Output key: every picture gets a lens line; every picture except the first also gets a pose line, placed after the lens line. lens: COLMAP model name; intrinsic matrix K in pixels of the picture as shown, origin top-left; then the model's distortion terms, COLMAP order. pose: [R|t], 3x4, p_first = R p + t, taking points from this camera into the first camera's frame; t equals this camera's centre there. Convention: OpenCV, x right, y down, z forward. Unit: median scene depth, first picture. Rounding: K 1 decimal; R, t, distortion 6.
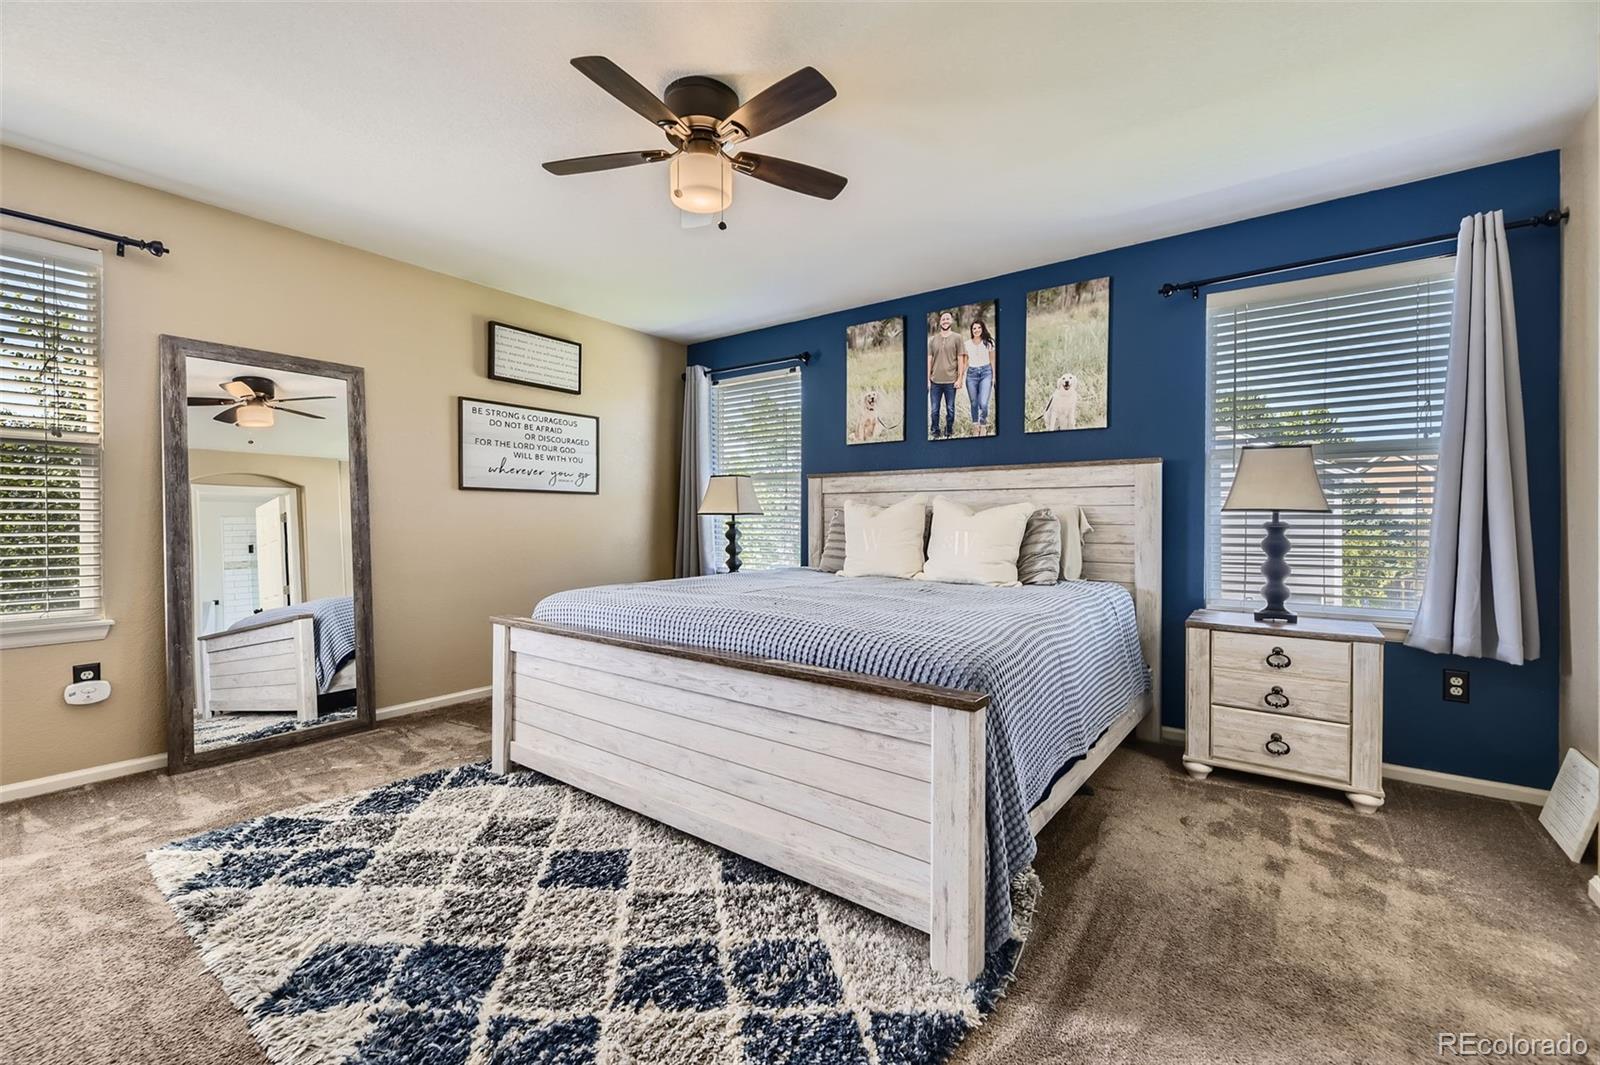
lens RADIAL K [[651.8, 0, 805.0], [0, 651.8, 530.2], [0, 0, 1]] dist [0.017514, -0.001577]
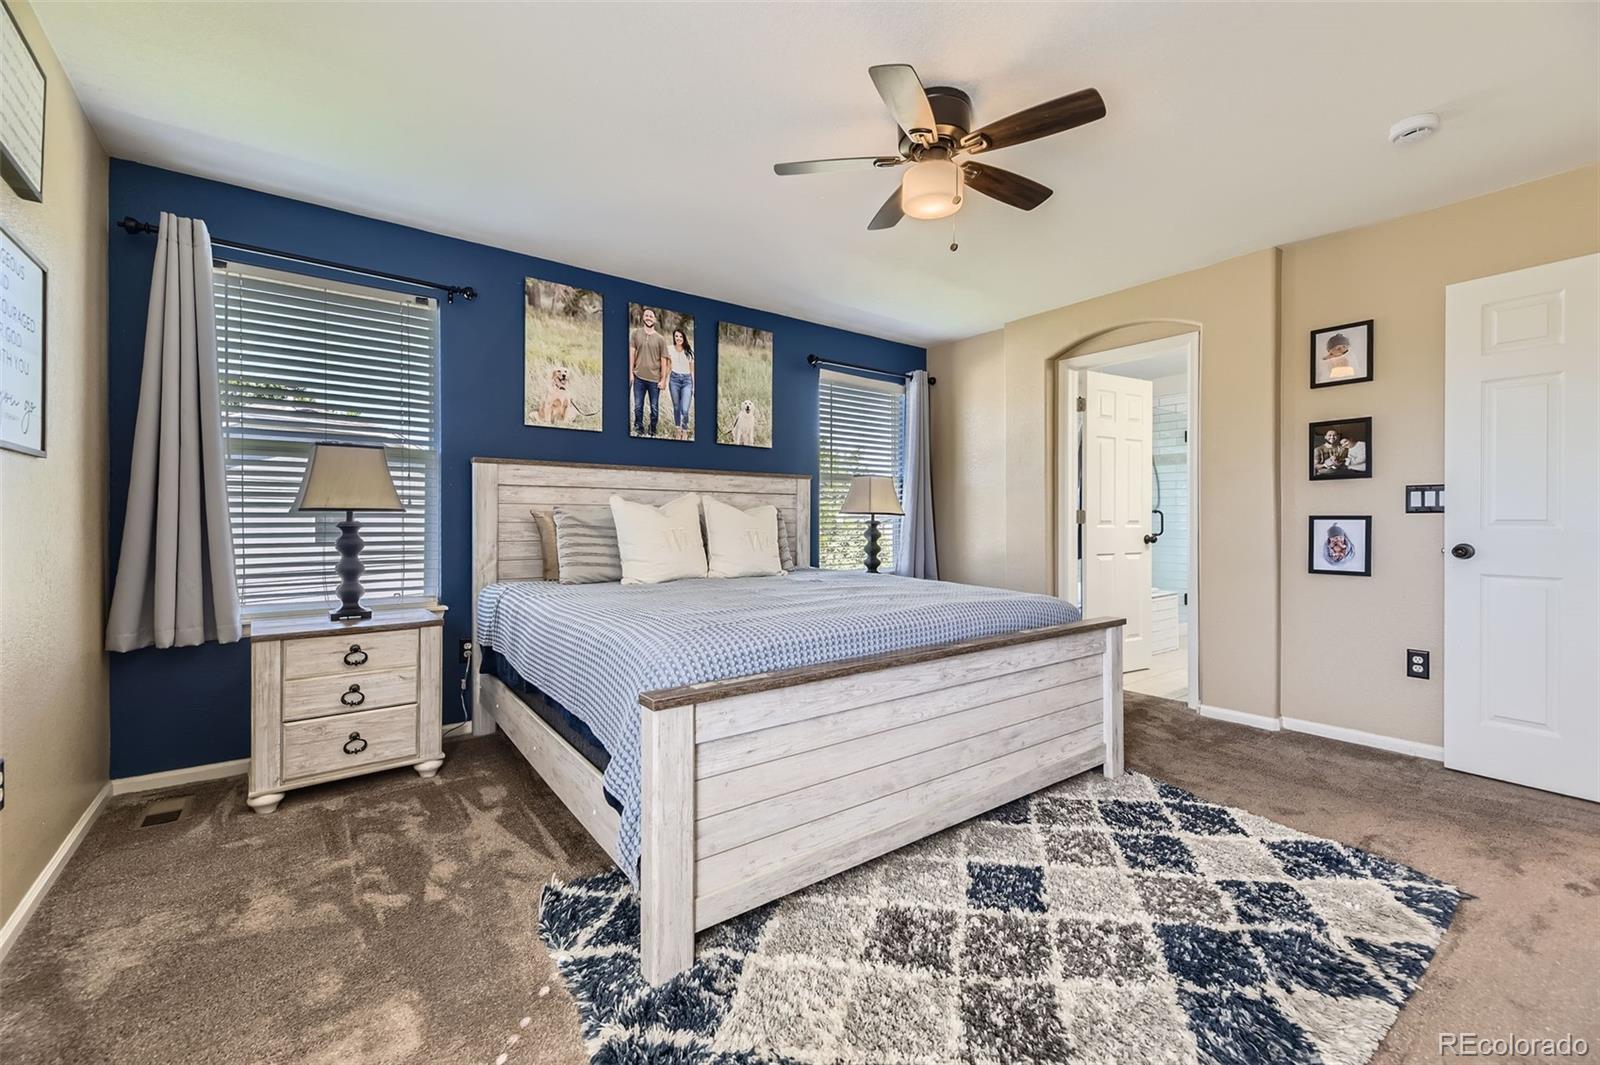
lens RADIAL K [[651.8, 0, 813.9], [0, 651.8, 512.5], [0, 0, 1]] dist [0.017514, -0.001577]
pose [[0.284322, 0.008931, 0.958687, -0.658608], [0.015382, 0.999785, -0.013875, -0.009080], [-0.958606, 0.018691, 0.284123, 0.487358]]
